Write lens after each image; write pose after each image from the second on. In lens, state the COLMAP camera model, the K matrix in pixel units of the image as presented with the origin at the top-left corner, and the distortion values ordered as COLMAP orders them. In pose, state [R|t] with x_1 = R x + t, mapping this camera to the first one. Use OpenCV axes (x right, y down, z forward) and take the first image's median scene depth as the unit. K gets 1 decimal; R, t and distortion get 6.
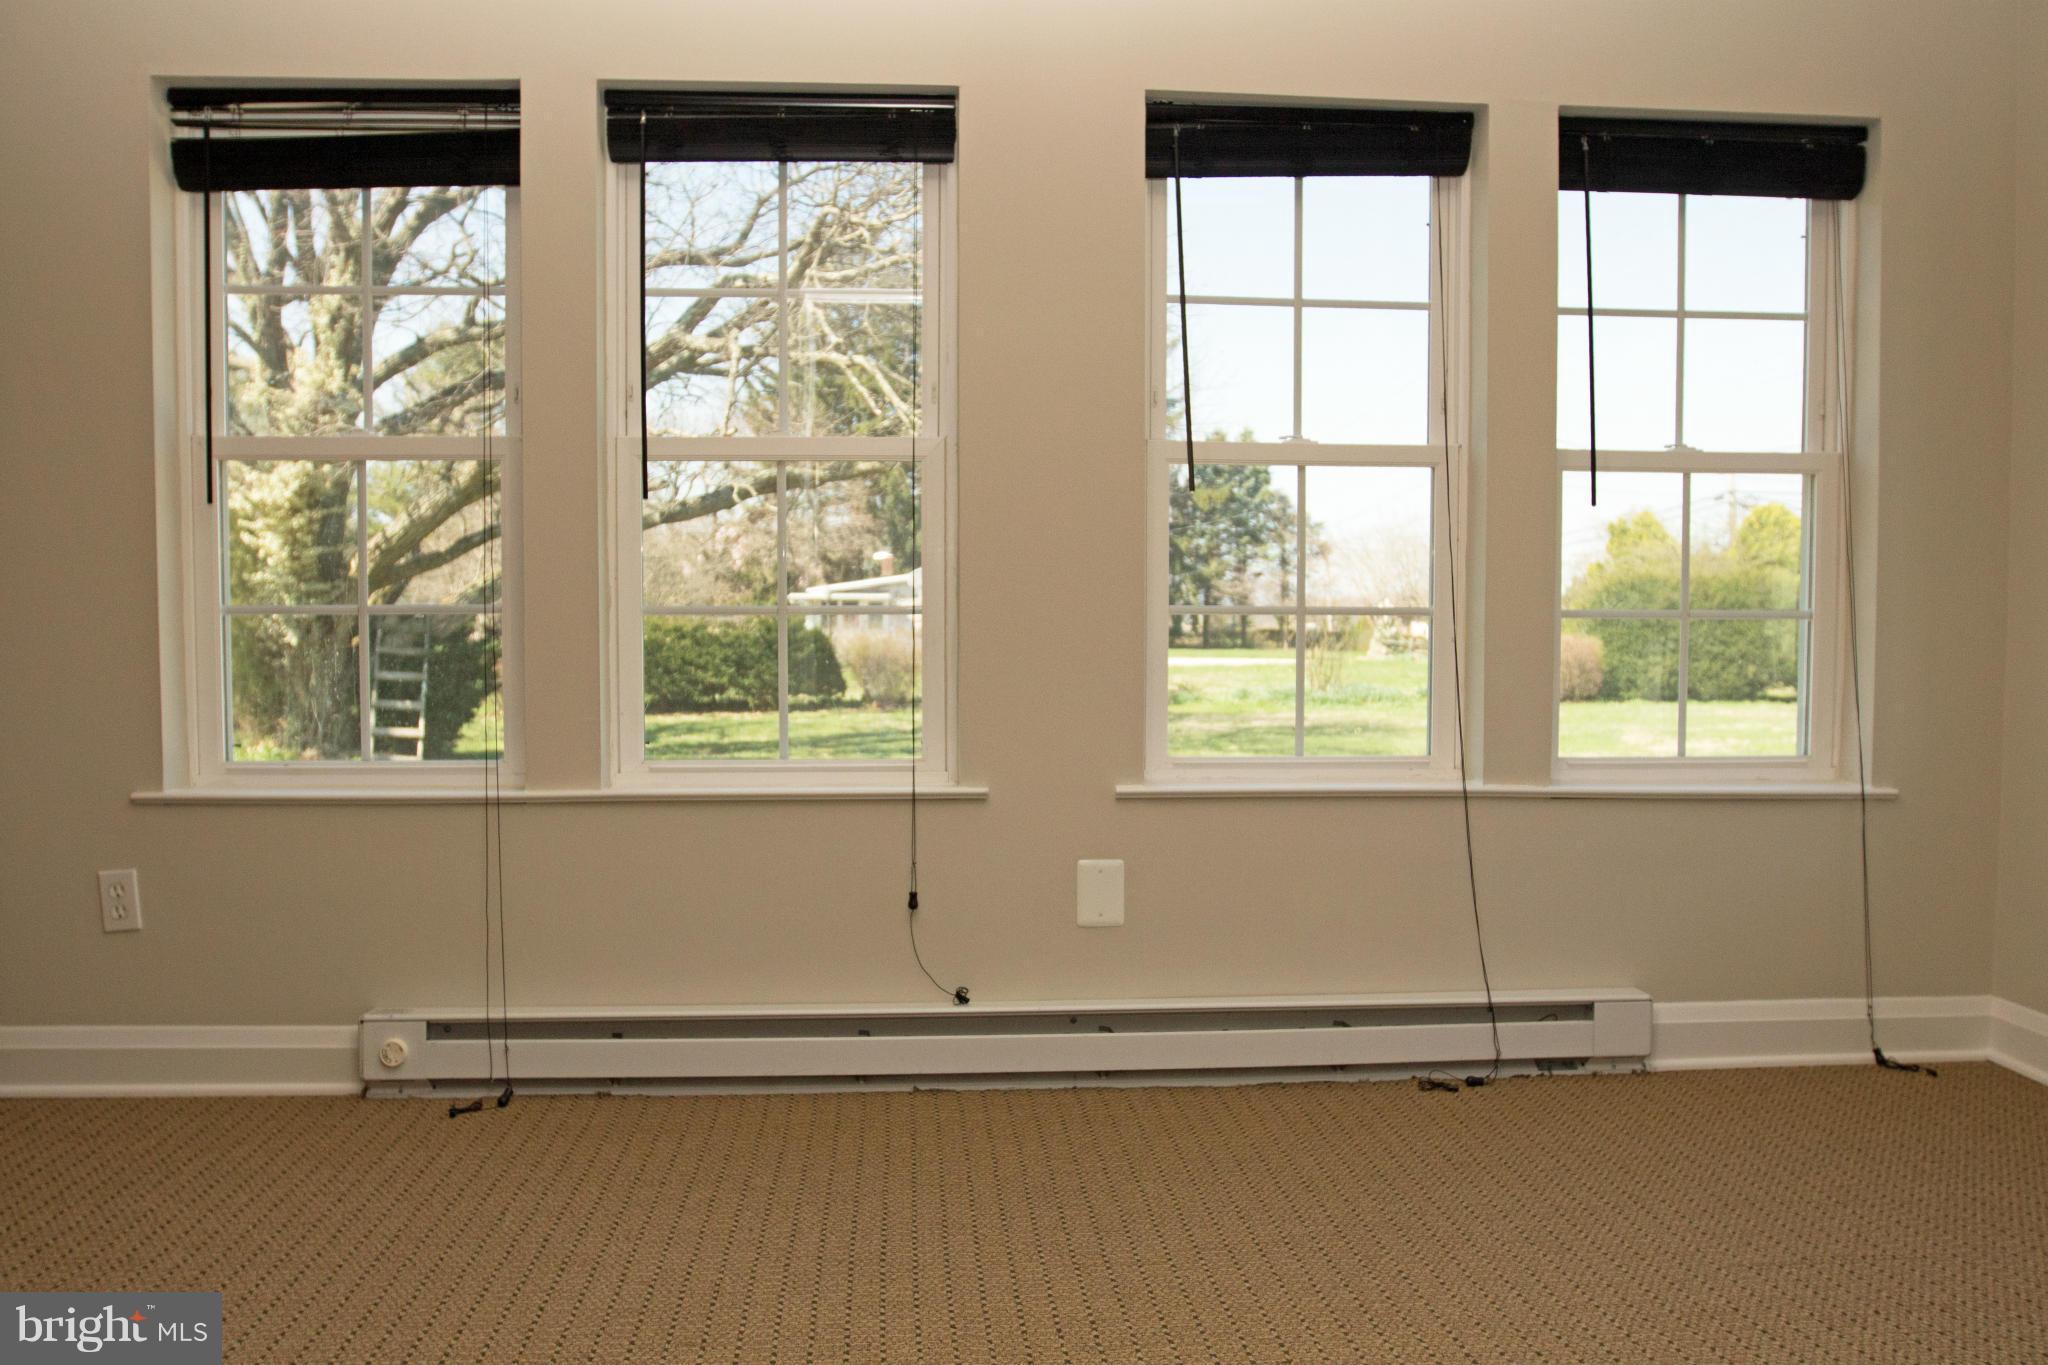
lens RADIAL K [[1520.8, 0, 1000.9], [0, 1520.8, 680.1], [0, 0, 1]] dist [-0.006117, -0.001682]
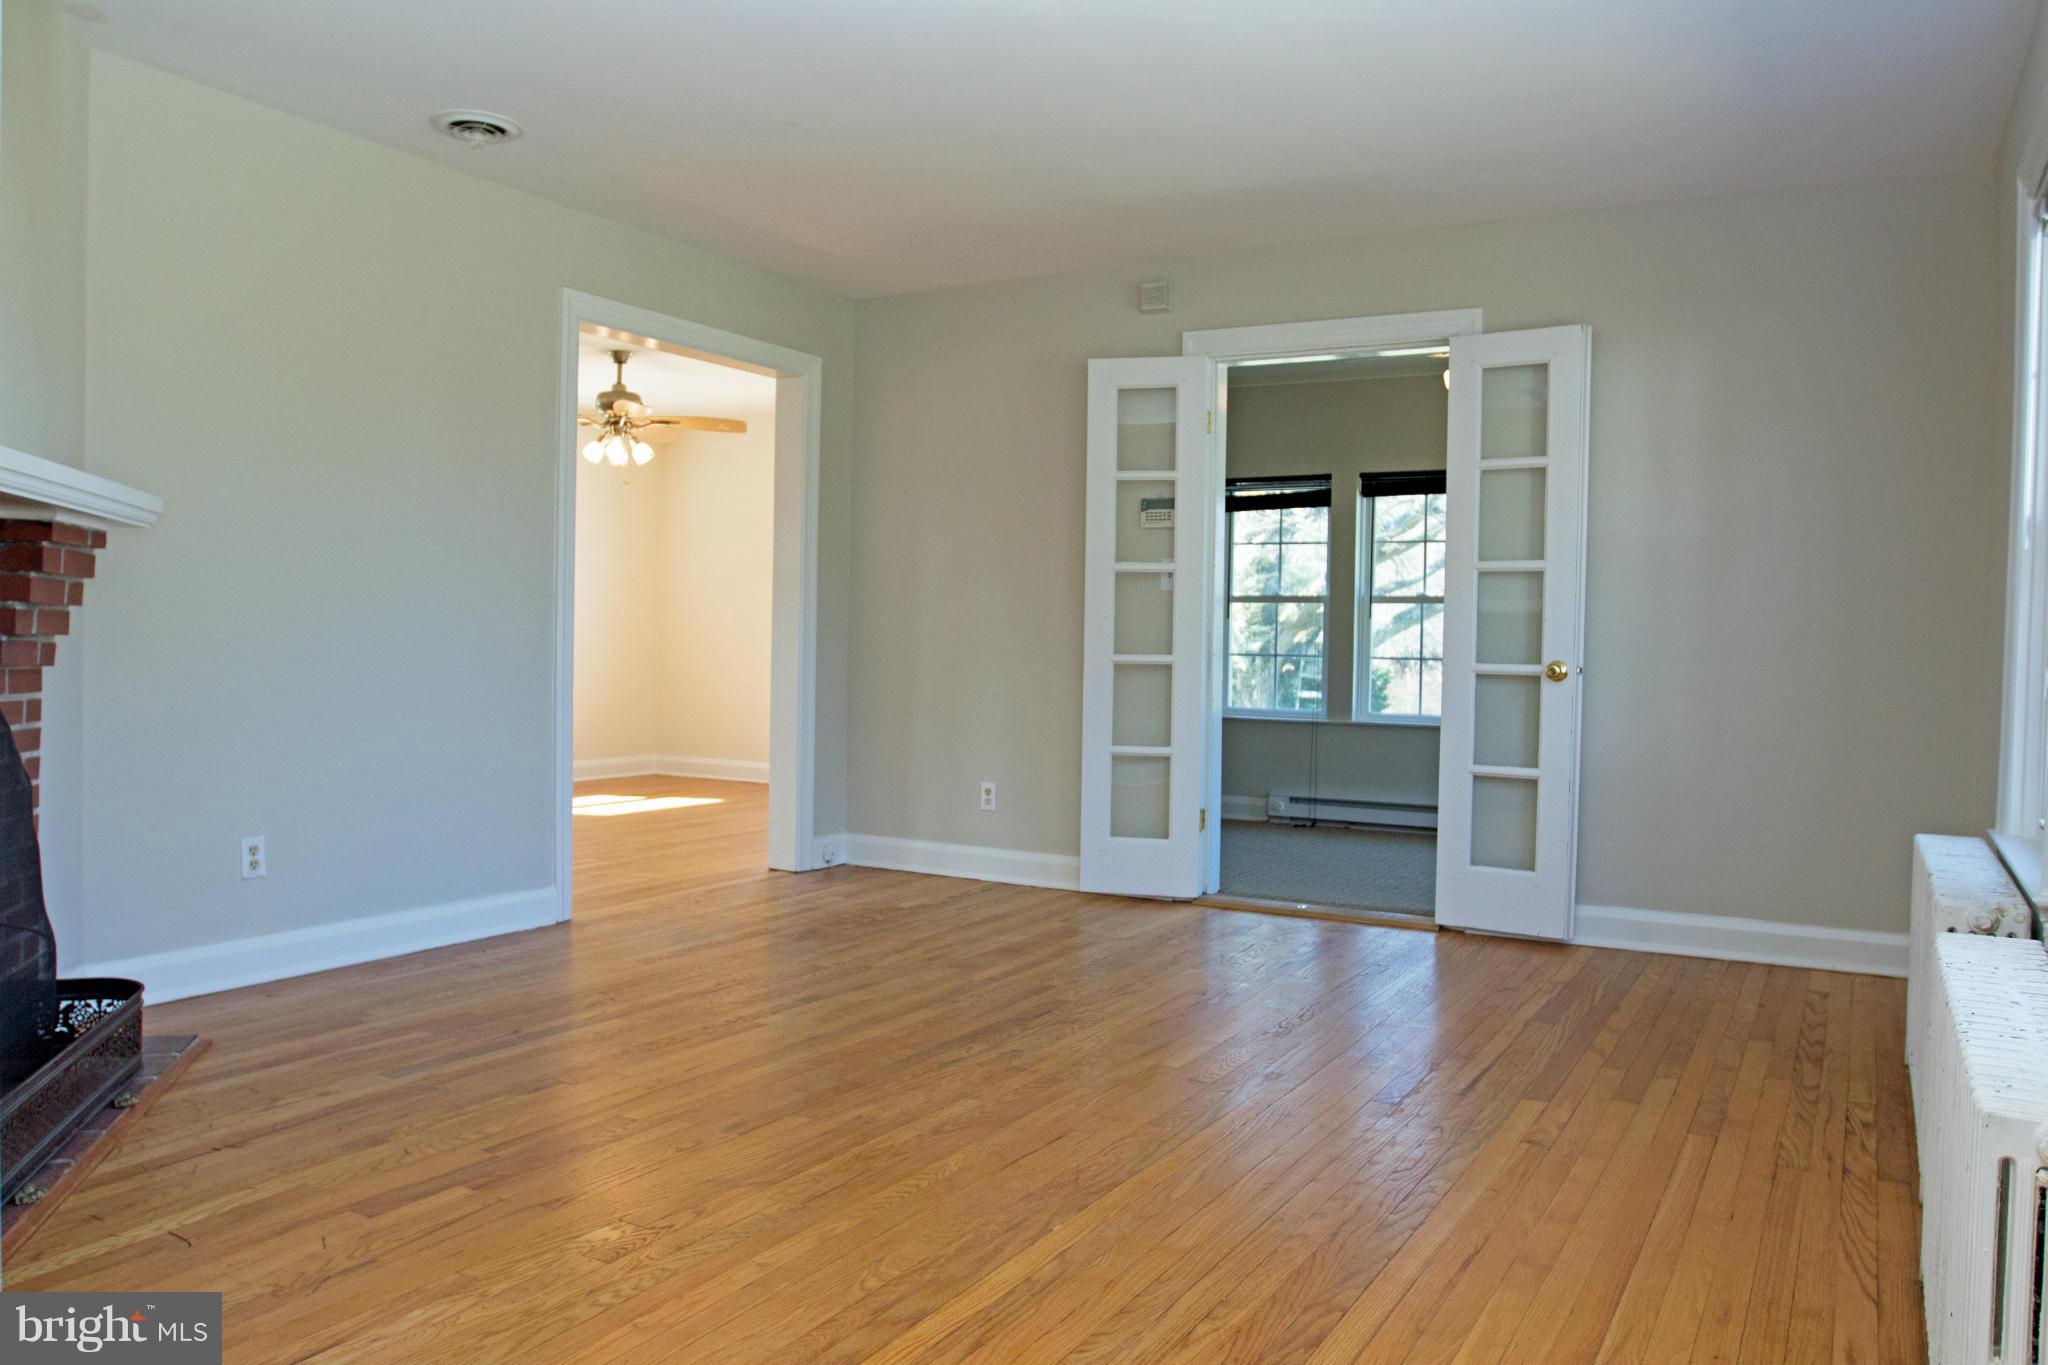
lens RADIAL K [[1520.8, 0, 1000.9], [0, 1520.8, 680.1], [0, 0, 1]] dist [-0.006117, -0.001682]
pose [[0.830250, 0.031424, -0.556505, 0.770584], [-0.043488, 0.999018, -0.008468, 0.049637], [0.555693, 0.031232, 0.830801, -1.720872]]
